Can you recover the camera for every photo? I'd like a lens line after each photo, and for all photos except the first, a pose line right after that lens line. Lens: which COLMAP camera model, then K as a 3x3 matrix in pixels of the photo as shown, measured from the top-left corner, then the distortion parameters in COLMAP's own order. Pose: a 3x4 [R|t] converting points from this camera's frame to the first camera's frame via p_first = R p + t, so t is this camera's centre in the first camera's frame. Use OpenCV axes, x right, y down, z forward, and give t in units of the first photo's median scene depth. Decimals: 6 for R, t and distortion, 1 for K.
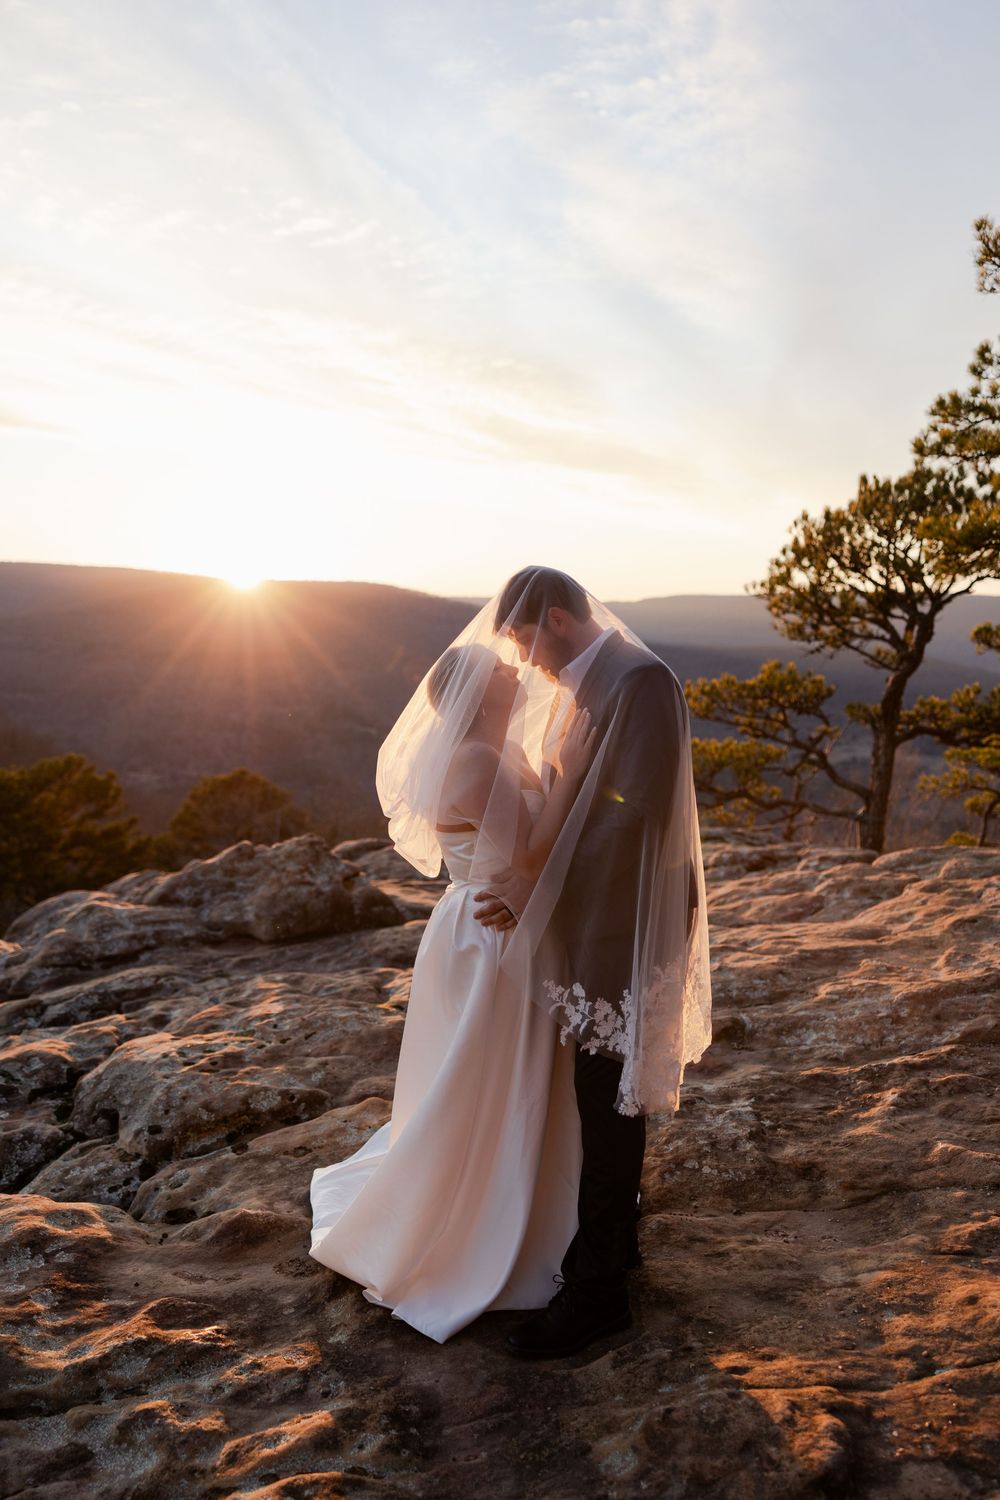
lens RADIAL K [[1234.4, 0, 510.8], [0, 1234.4, 727.5], [0, 0, 1]] dist [0.010560, -0.002406]
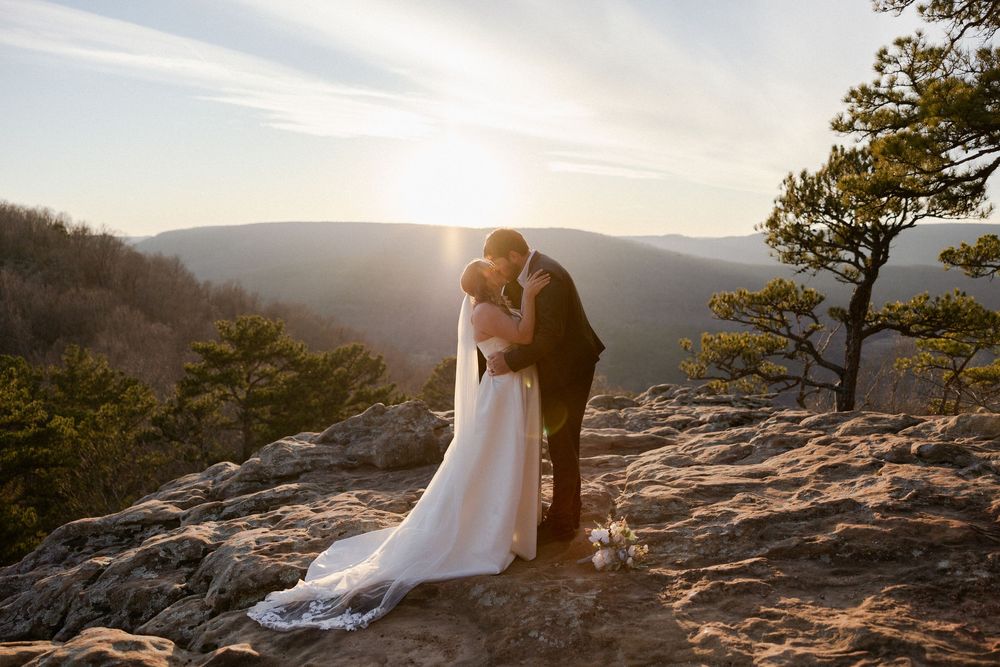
lens RADIAL K [[817.0, 0, 513.1], [0, 817.0, 328.6], [0, 0, 1]] dist [0.008633, 0.000303]
pose [[0.984204, -0.007184, -0.176892, 0.140891], [0.008185, 0.999954, 0.004928, -0.005098], [0.176849, -0.006298, 0.984218, 0.024896]]
